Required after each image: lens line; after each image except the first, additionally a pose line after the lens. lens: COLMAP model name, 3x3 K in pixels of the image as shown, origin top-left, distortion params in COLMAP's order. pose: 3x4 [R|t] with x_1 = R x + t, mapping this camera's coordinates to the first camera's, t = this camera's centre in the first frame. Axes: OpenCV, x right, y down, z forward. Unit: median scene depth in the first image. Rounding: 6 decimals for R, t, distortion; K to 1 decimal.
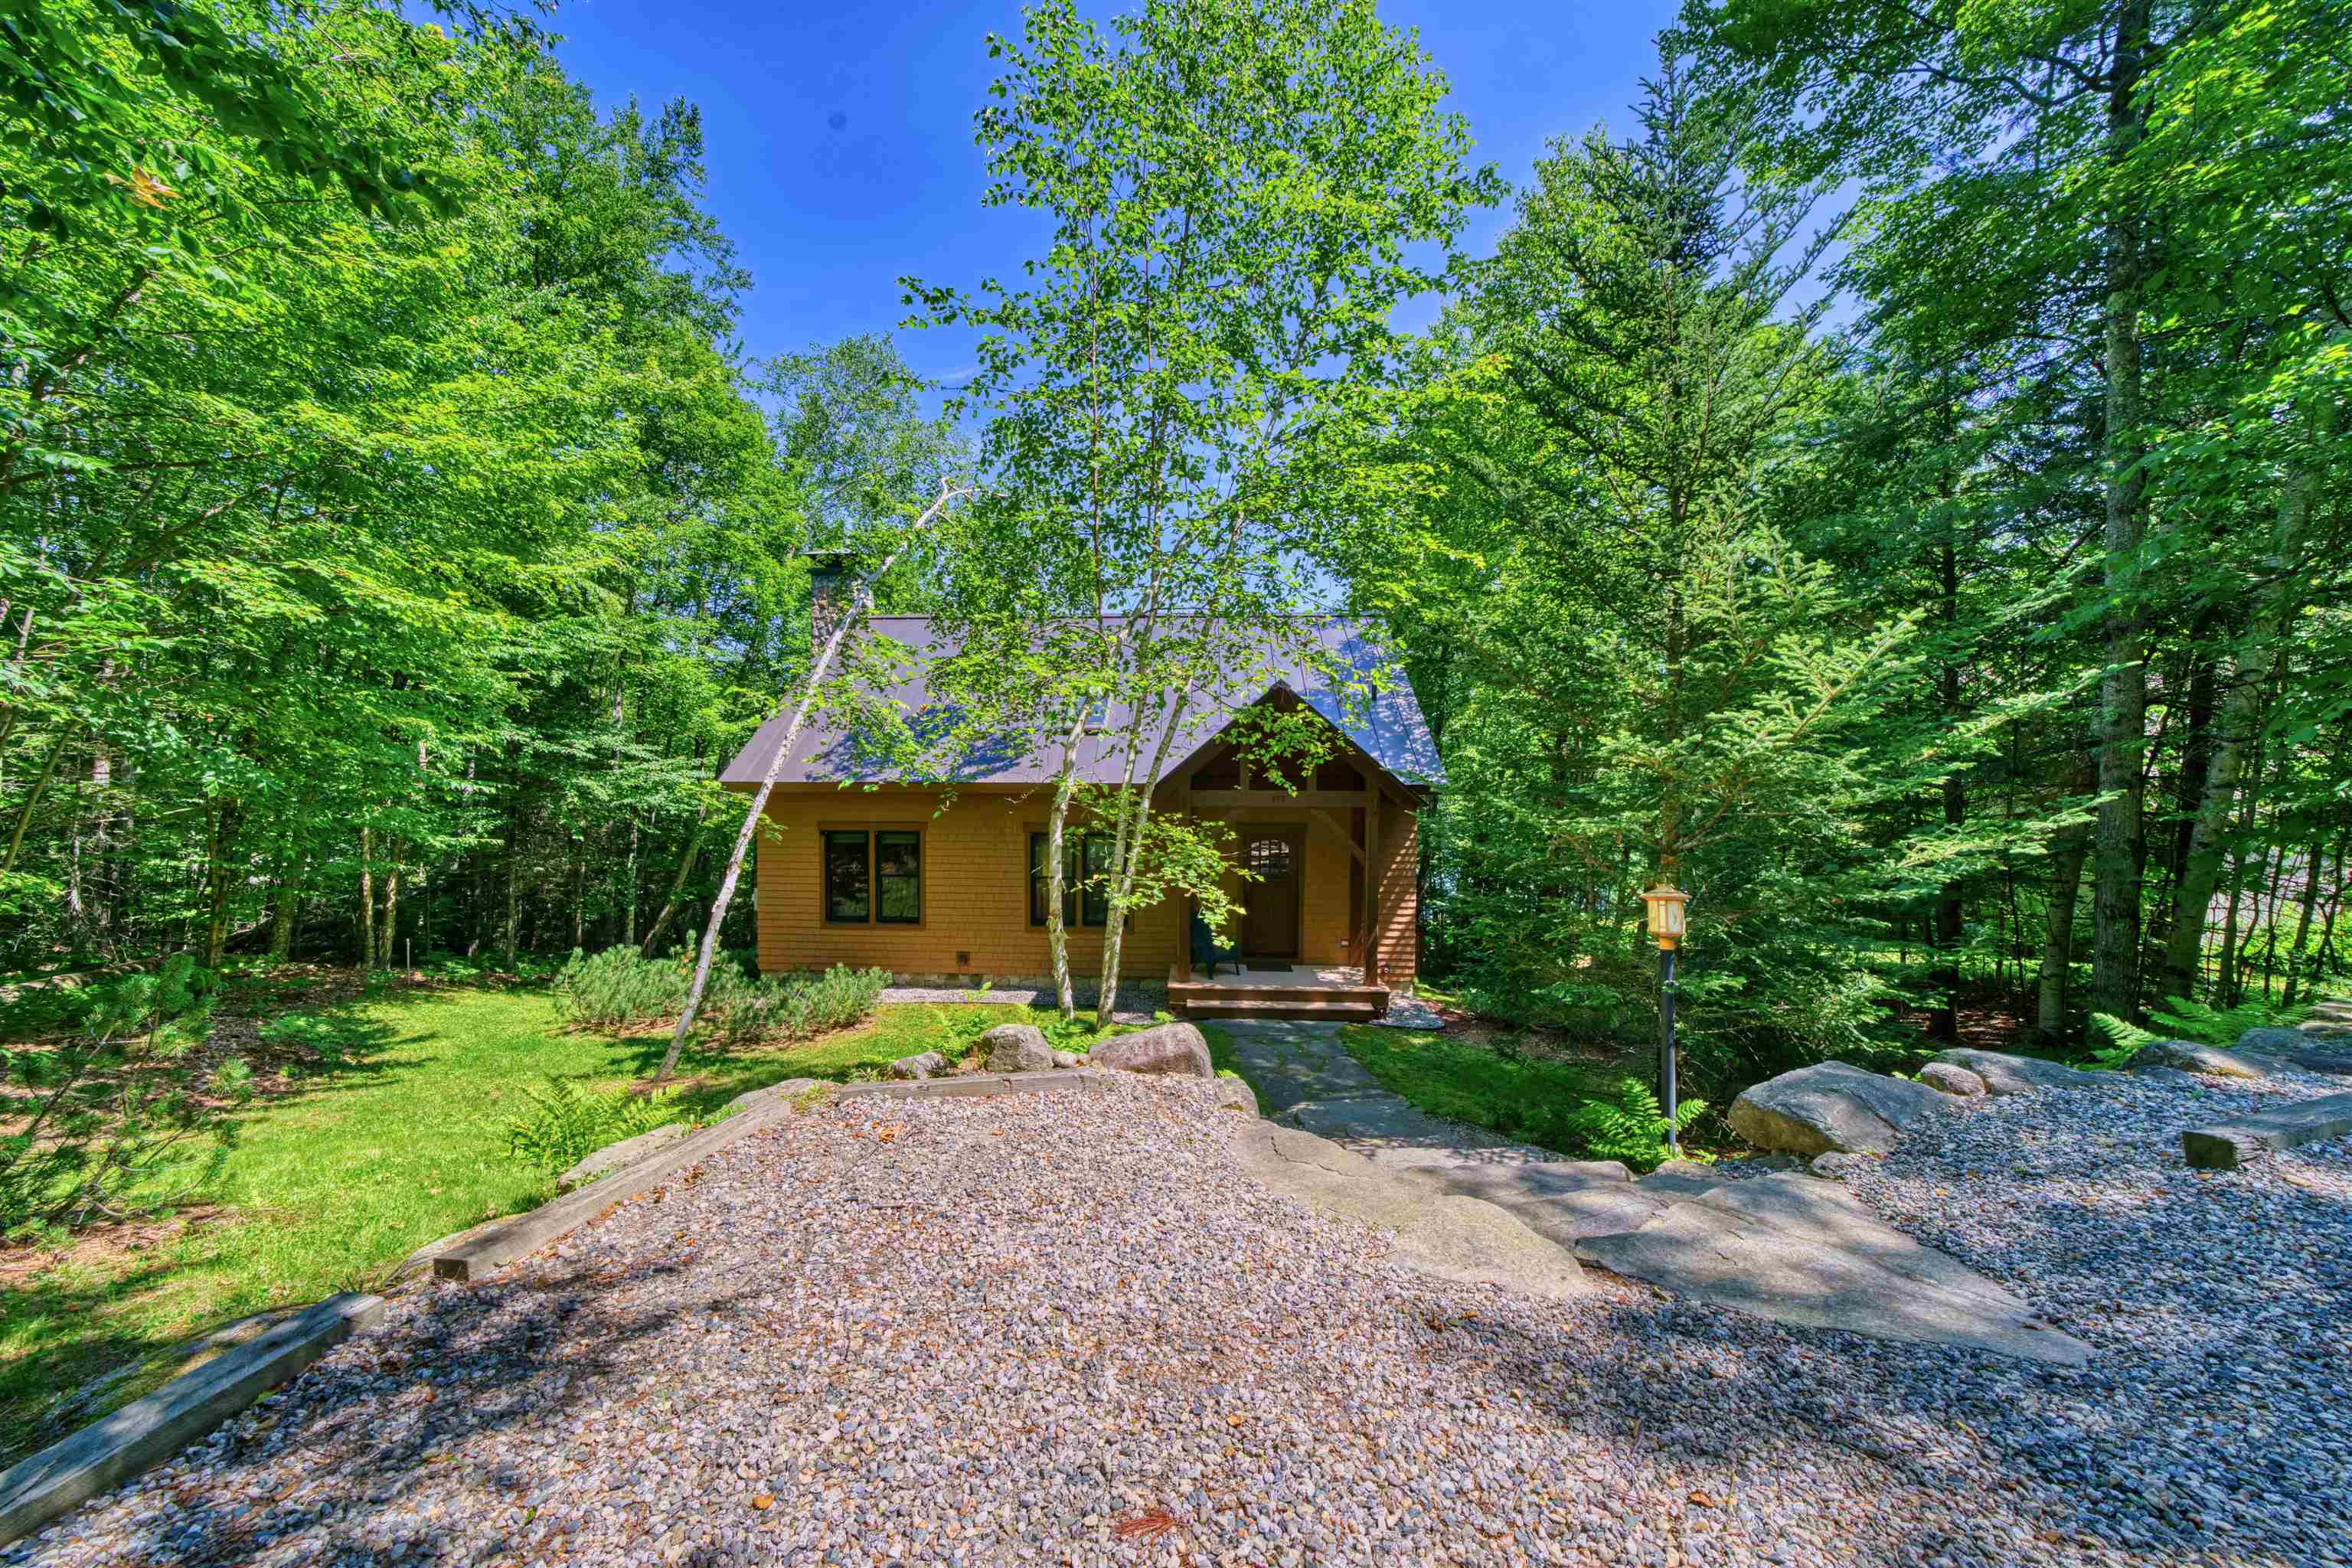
lens RADIAL K [[849.2, 0, 1157.3], [0, 849.2, 794.4], [0, 0, 1]] dist [-0.001047, -0.000215]
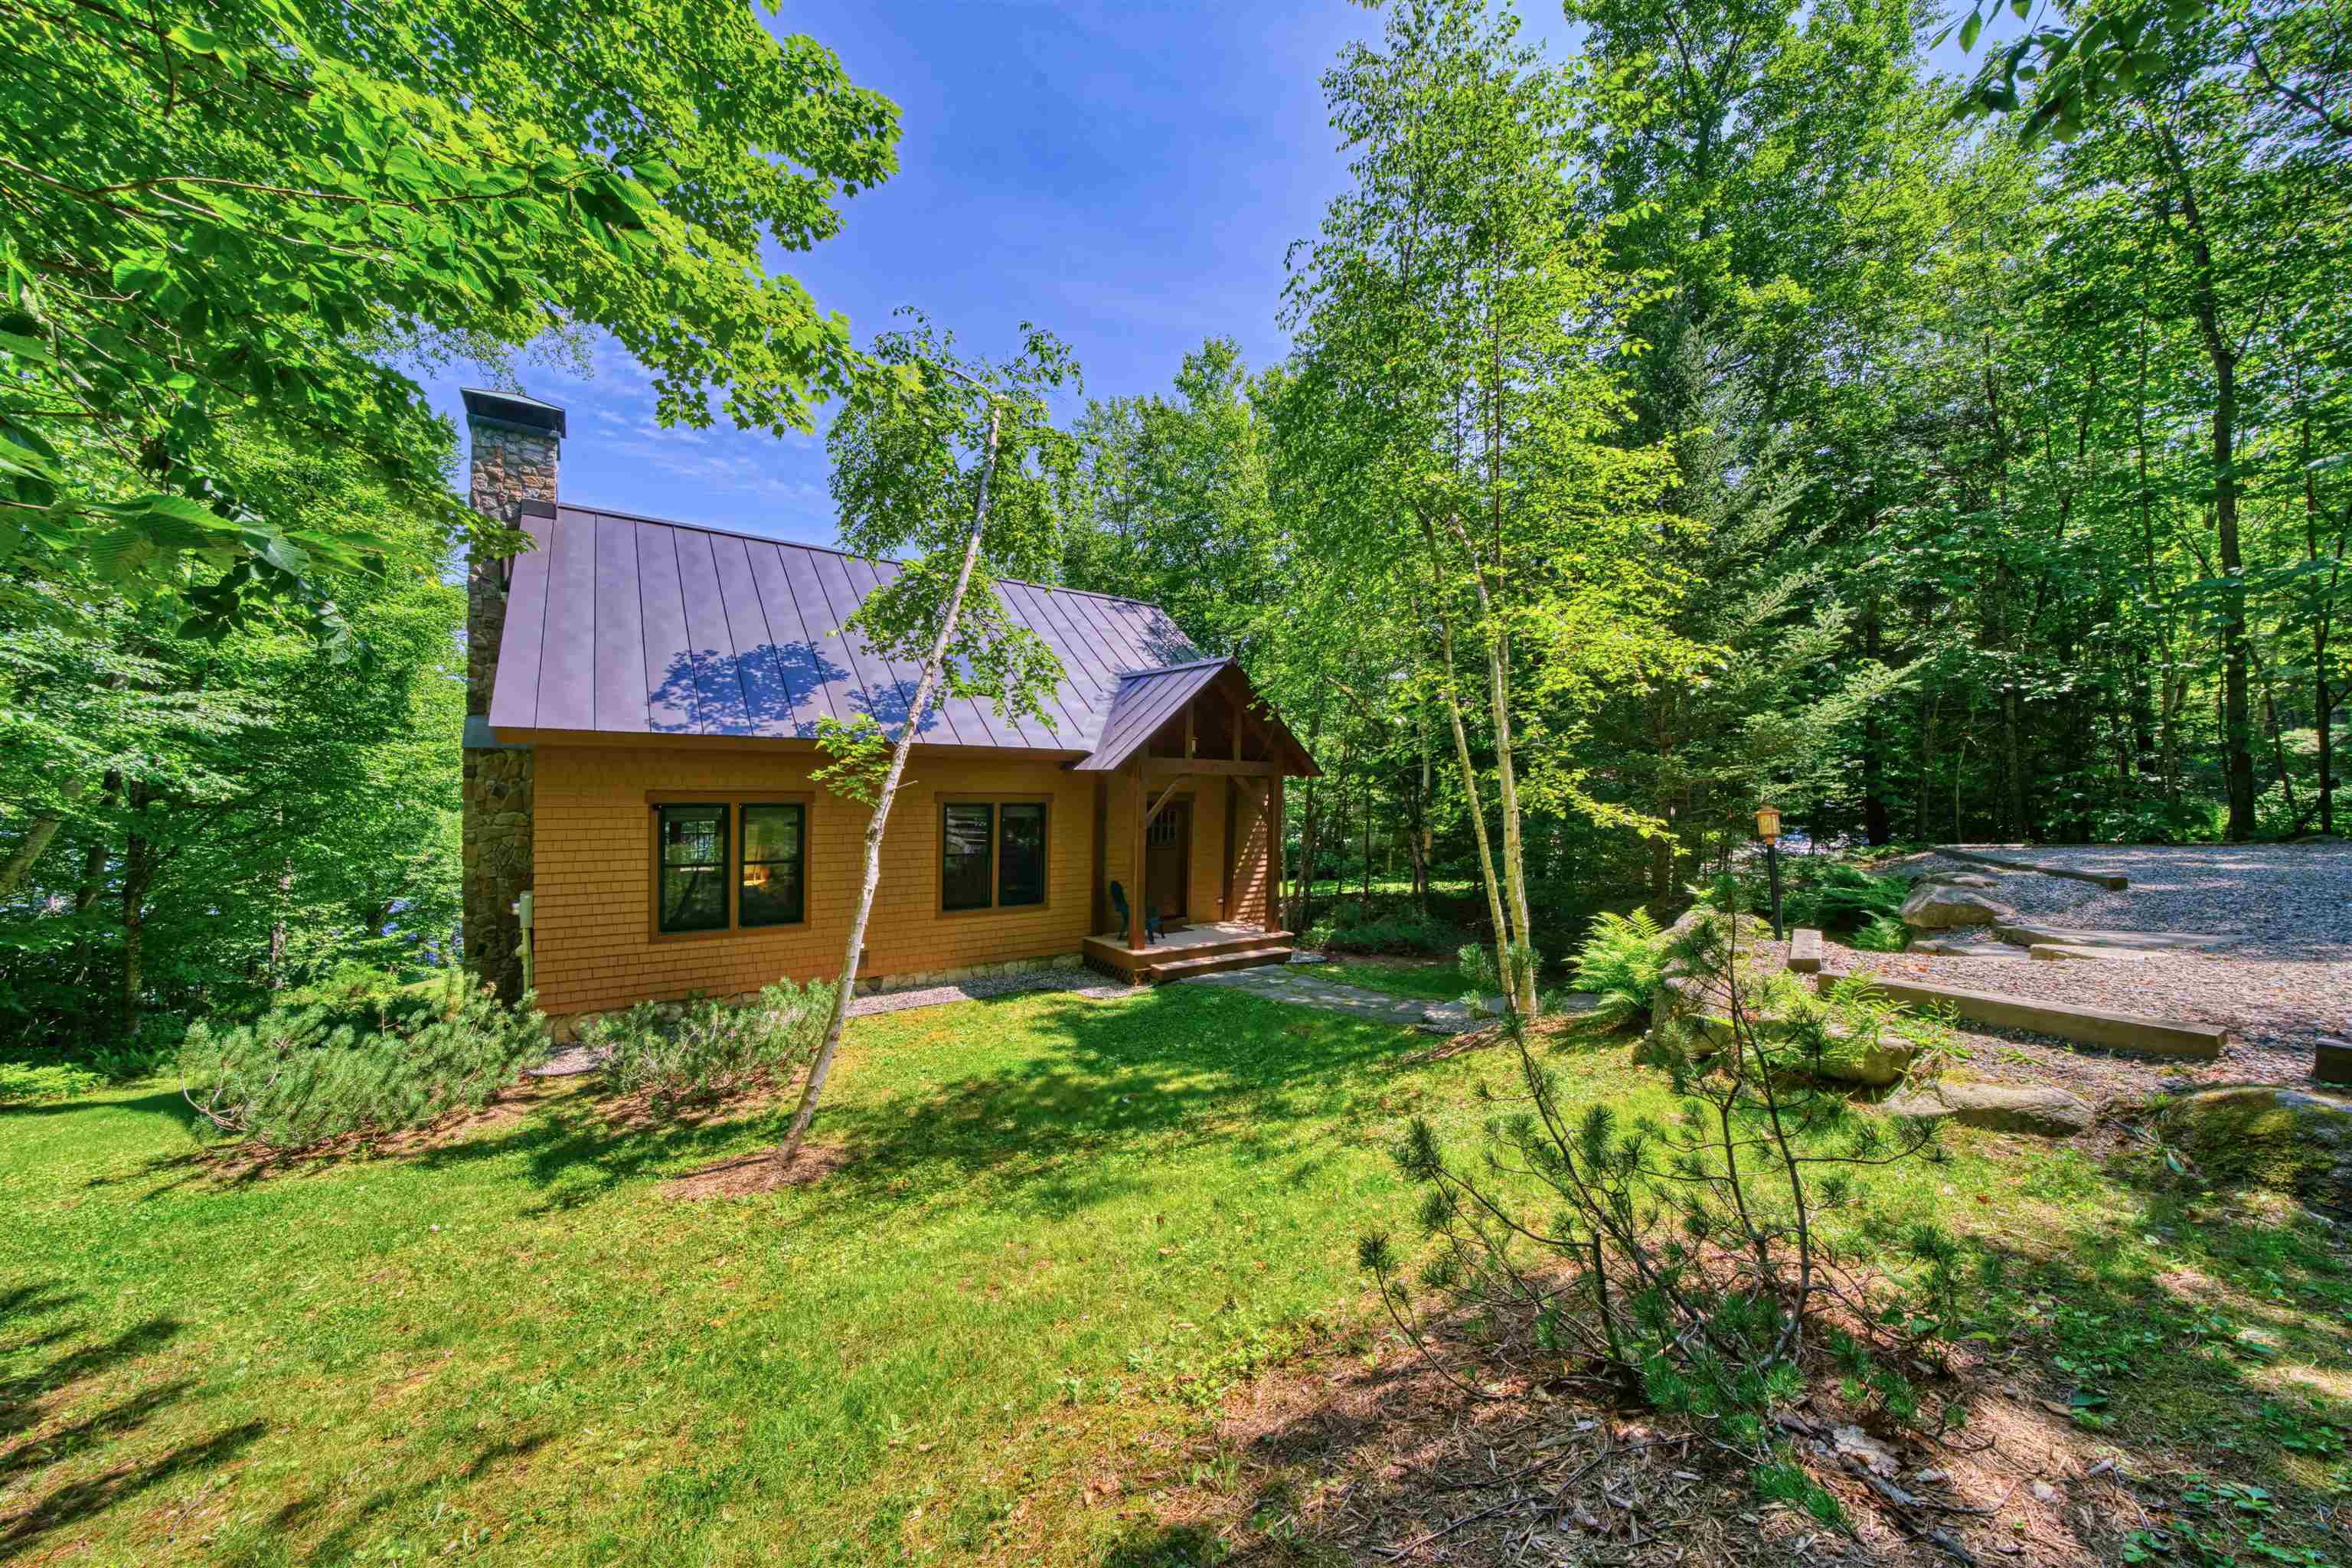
lens RADIAL K [[849.2, 0, 1157.3], [0, 849.2, 794.4], [0, 0, 1]] dist [-0.001047, -0.000215]
pose [[0.761754, -0.003245, 0.647859, -0.641575], [-0.016305, 0.999575, 0.024178, 0.007571], [-0.647662, -0.028981, 0.761377, 0.211611]]
